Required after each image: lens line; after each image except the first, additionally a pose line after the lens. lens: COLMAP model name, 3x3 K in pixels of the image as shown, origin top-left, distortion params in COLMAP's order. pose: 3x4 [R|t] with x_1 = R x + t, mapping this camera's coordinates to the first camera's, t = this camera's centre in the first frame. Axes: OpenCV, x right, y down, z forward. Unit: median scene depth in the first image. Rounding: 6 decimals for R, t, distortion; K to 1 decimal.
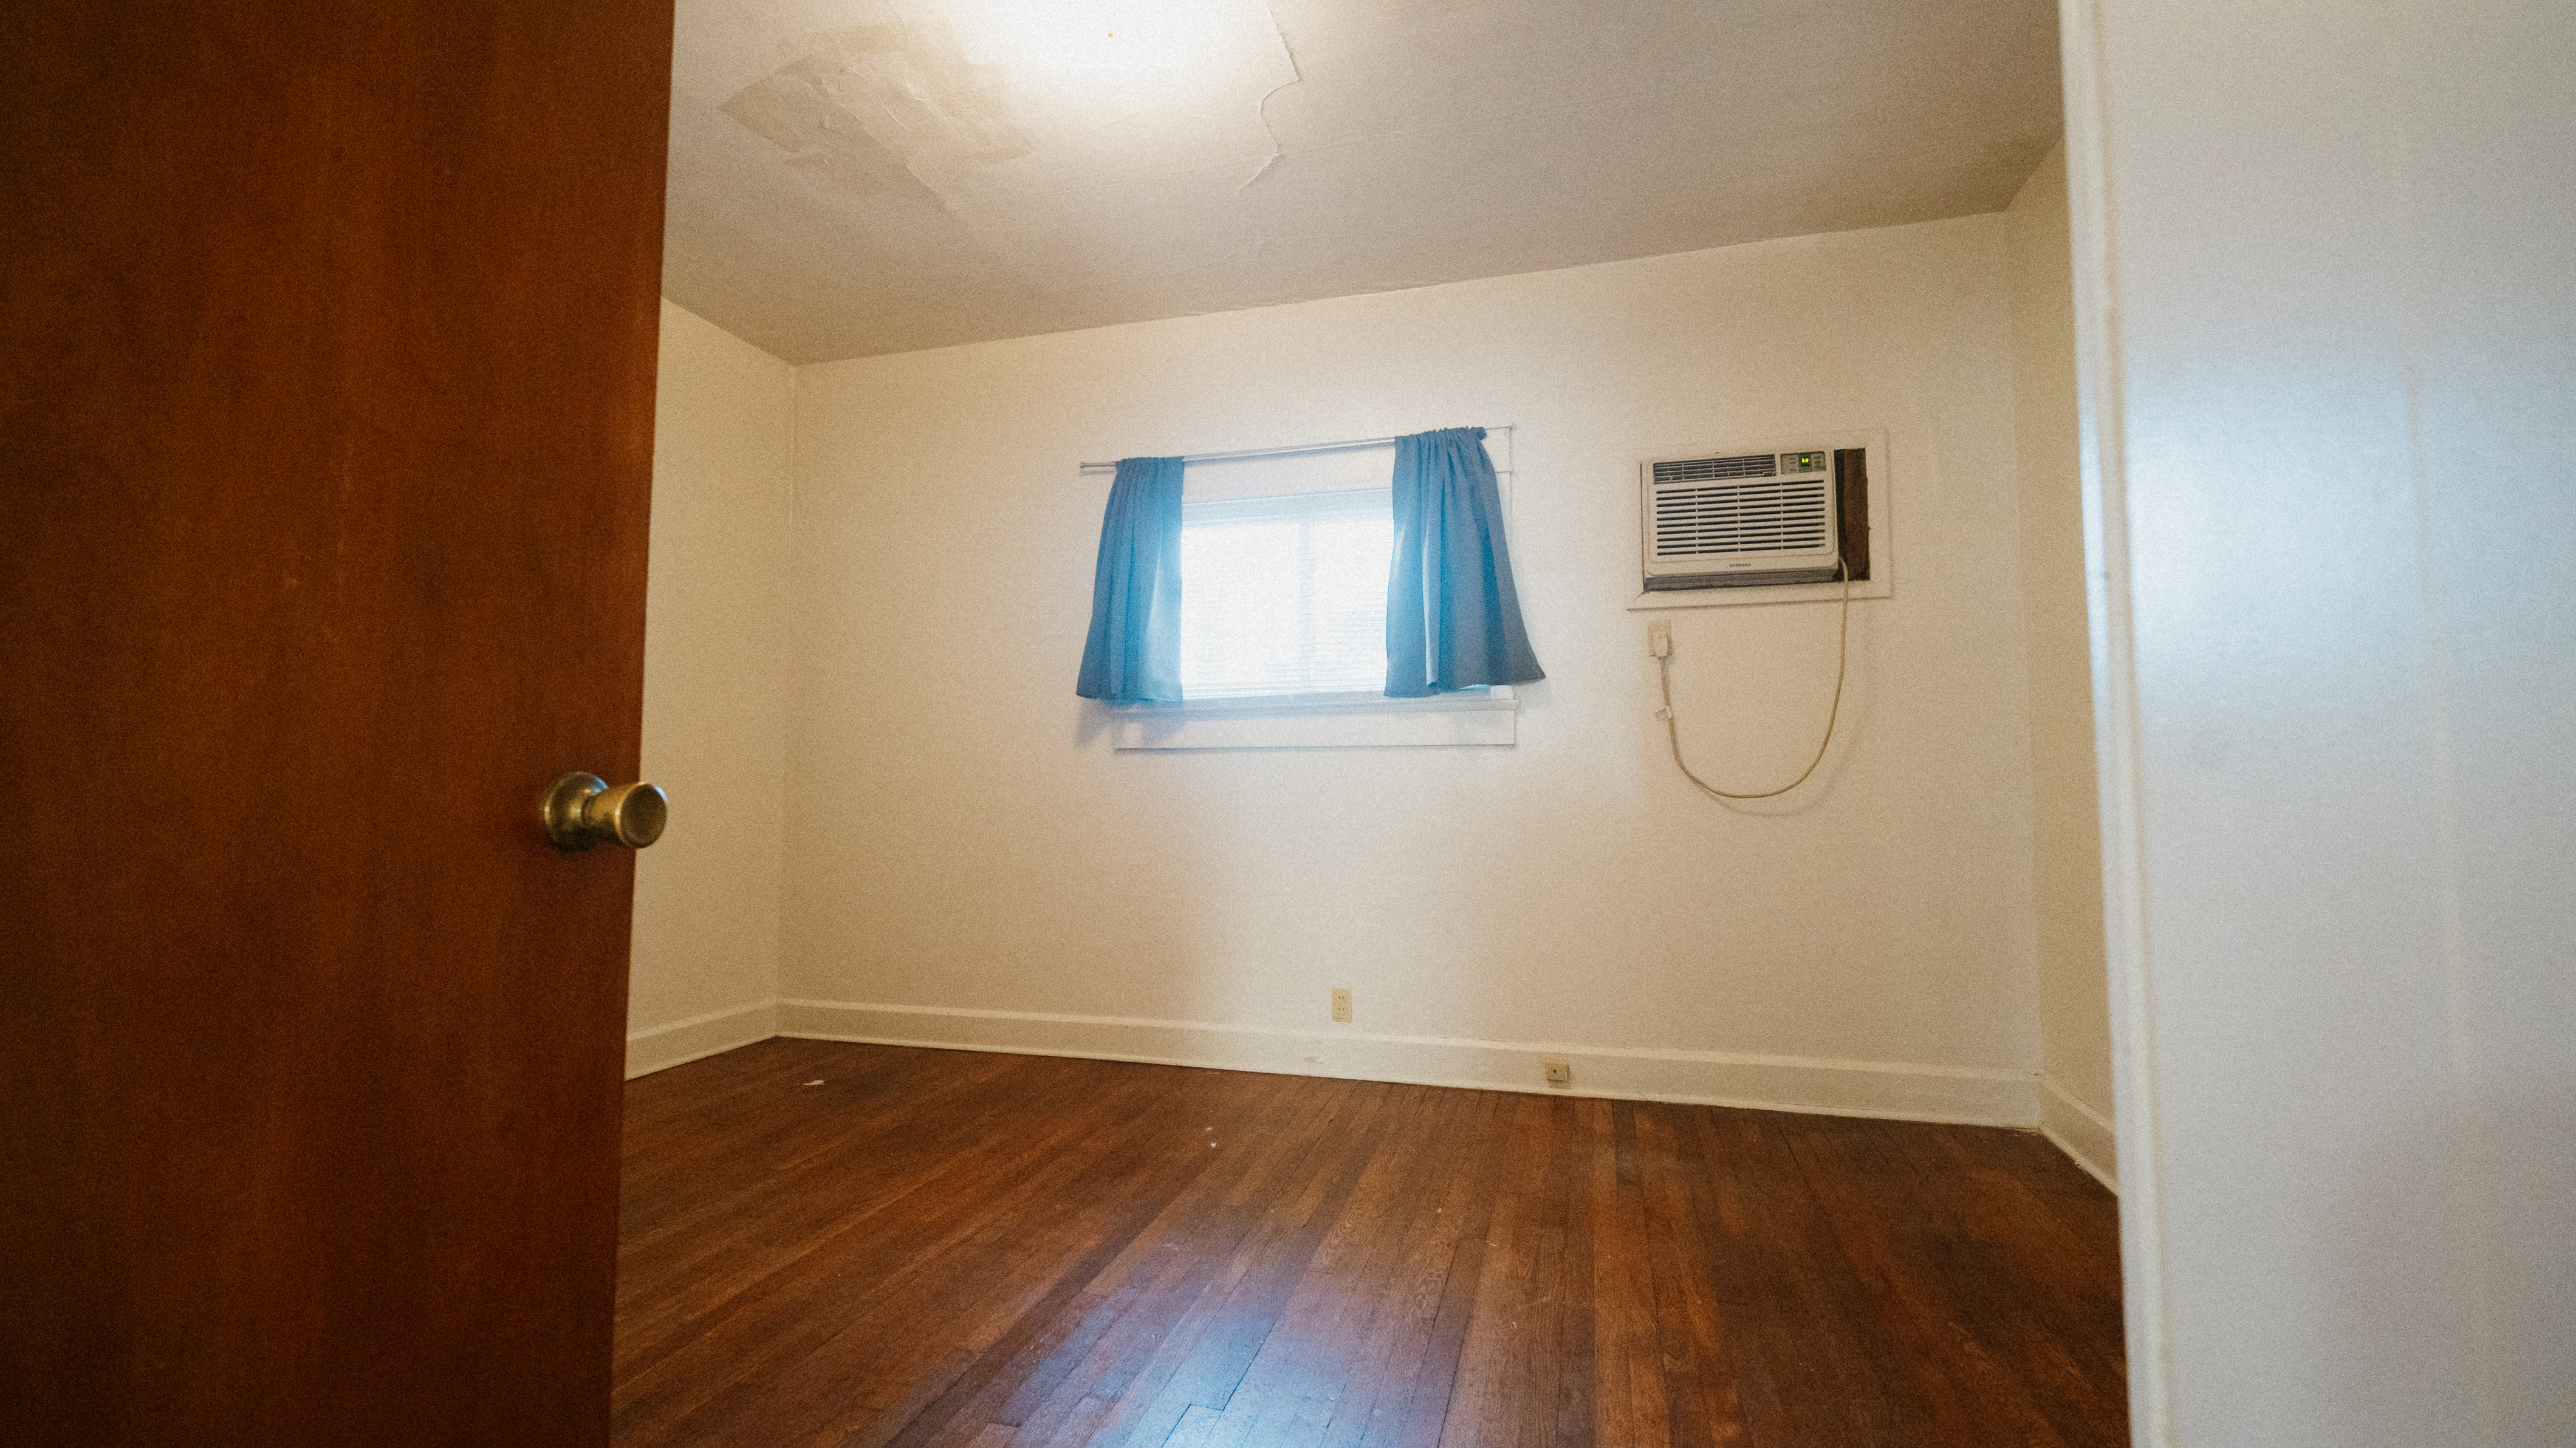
lens RADIAL K [[1063.1, 0, 1290.5], [0, 1063.1, 727.6], [0, 0, 1]] dist [0.004964, -0.003365]
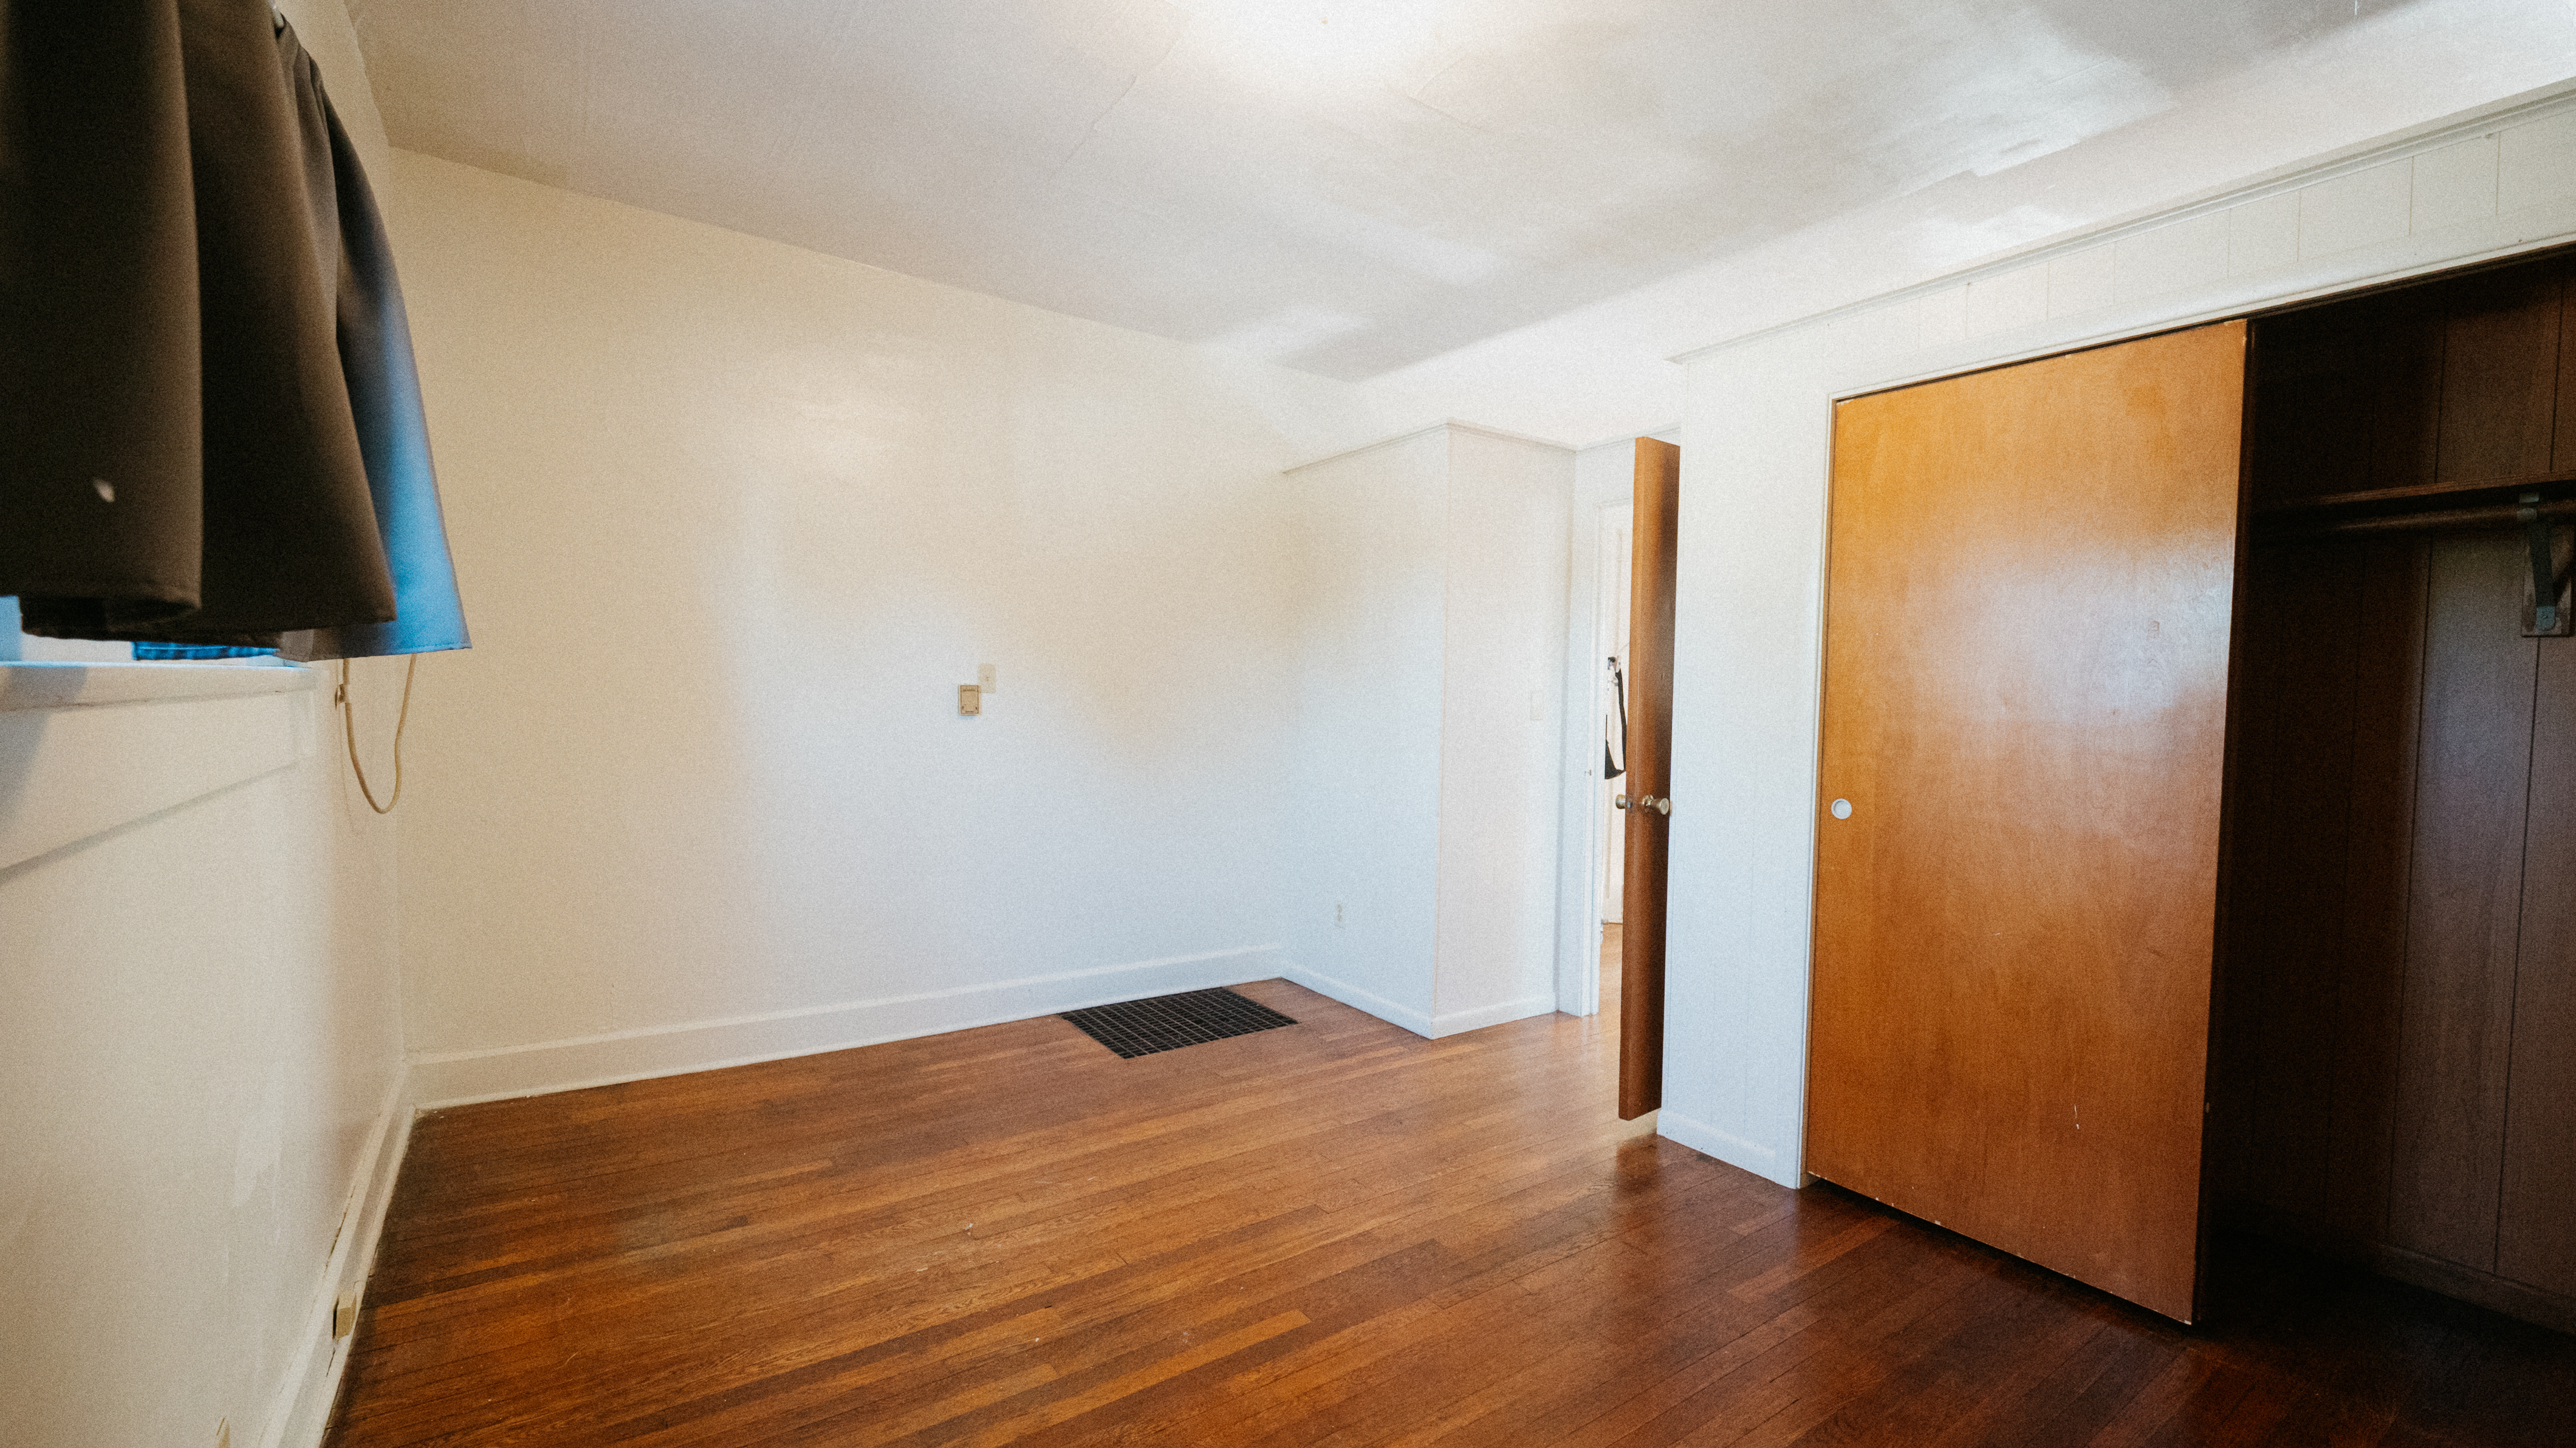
lens RADIAL K [[1063.1, 0, 1294.5], [0, 1063.1, 729.8], [0, 0, 1]] dist [0.004964, -0.003365]
pose [[-0.772830, -0.041560, 0.633250, -0.507360], [-0.059262, 0.998219, -0.006812, -0.023135], [-0.631840, -0.042792, -0.773917, 1.142974]]
